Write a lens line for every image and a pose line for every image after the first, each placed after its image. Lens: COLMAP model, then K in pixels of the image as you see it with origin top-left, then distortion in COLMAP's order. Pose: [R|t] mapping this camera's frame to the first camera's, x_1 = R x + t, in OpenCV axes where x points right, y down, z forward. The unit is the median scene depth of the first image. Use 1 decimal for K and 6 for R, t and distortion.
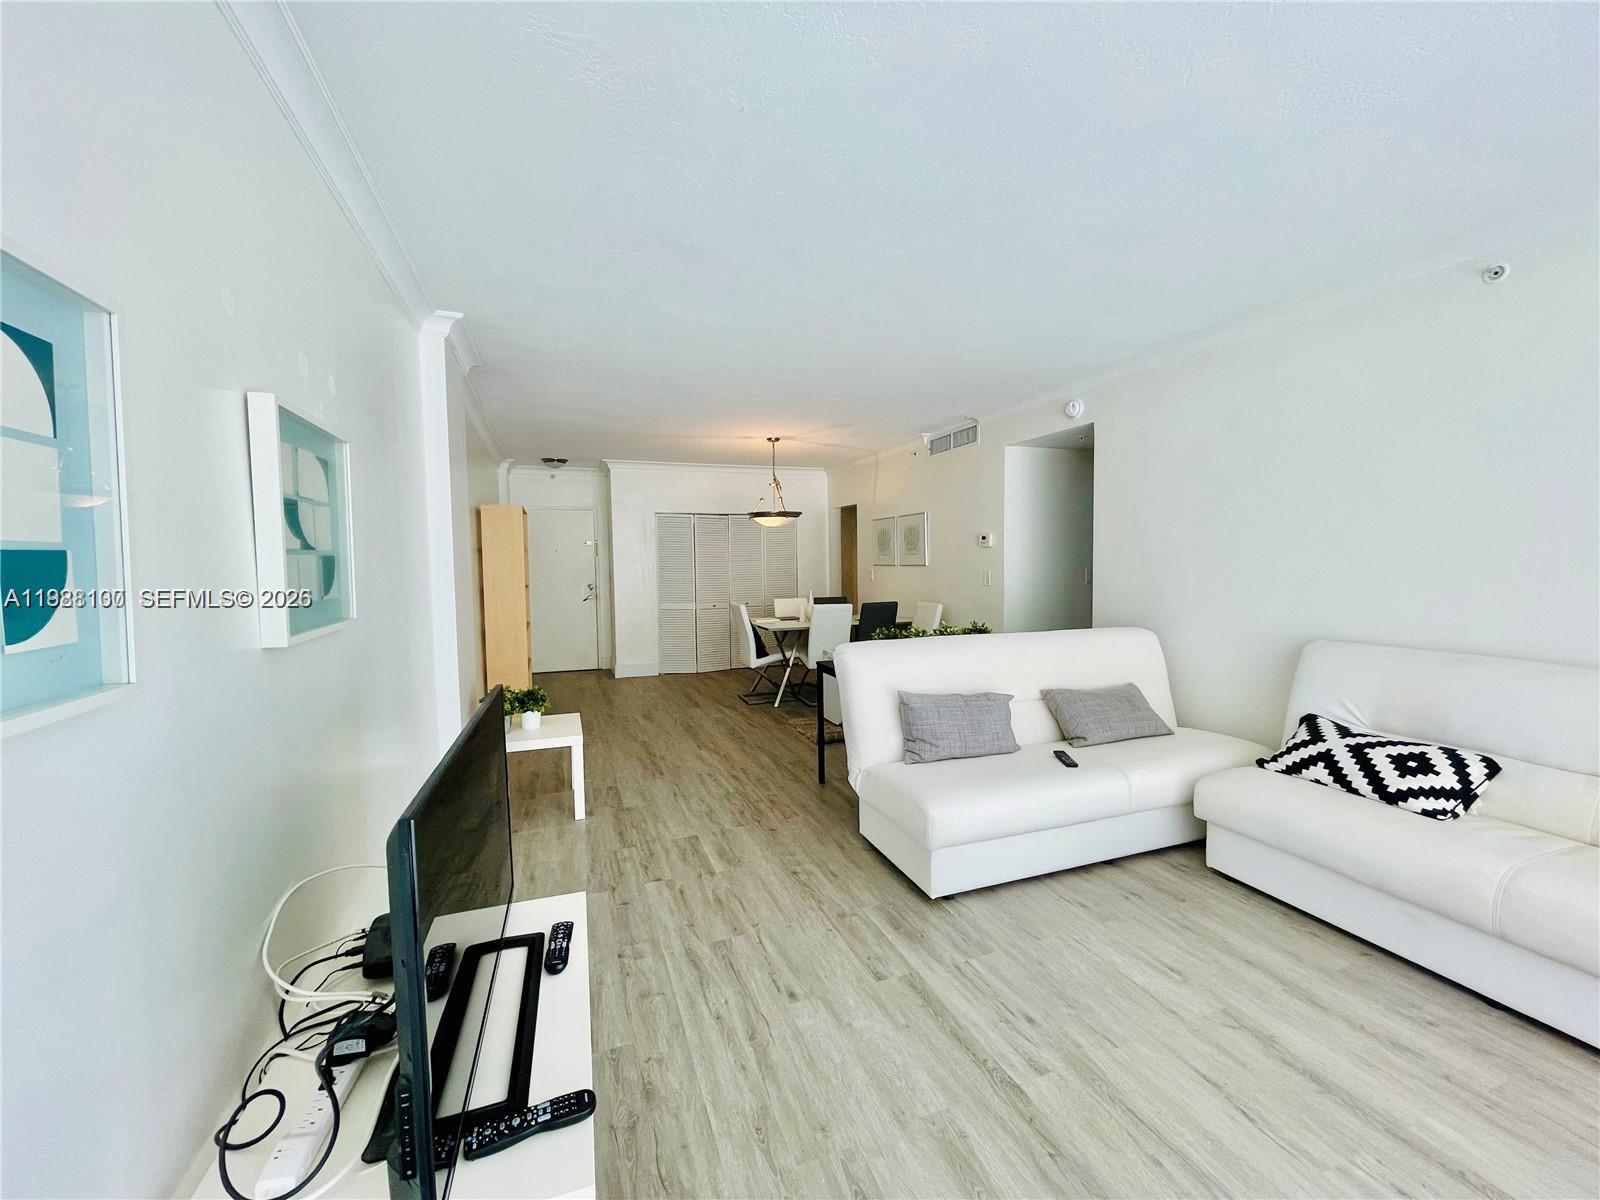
lens RADIAL K [[652.3, 0, 802.3], [0, 652.3, 594.1], [0, 0, 1]] dist [0.000850, 0.000146]
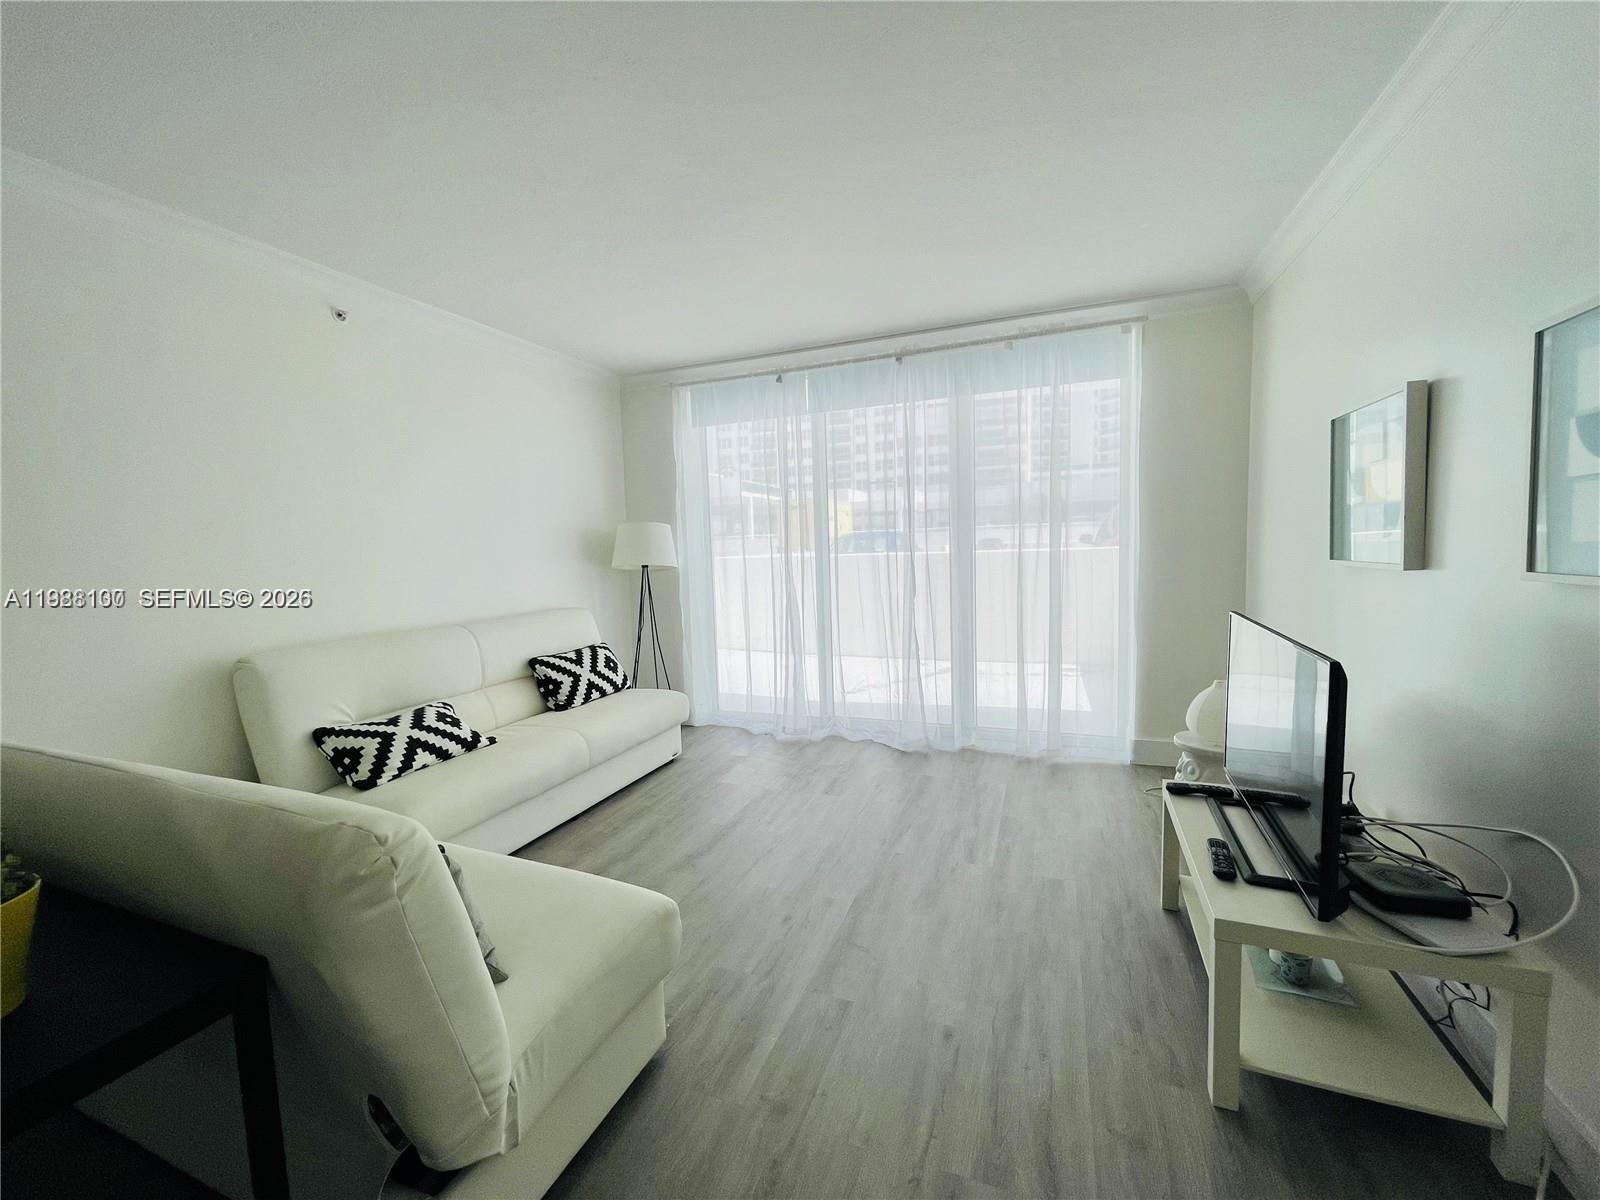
lens RADIAL K [[652.3, 0, 802.3], [0, 652.3, 589.9], [0, 0, 1]] dist [0.000850, 0.000146]
pose [[-0.747236, -0.007381, 0.664518, -0.449565], [0.076817, 0.992276, 0.097400, -0.059193], [-0.660105, 0.123827, -0.740897, 1.743969]]
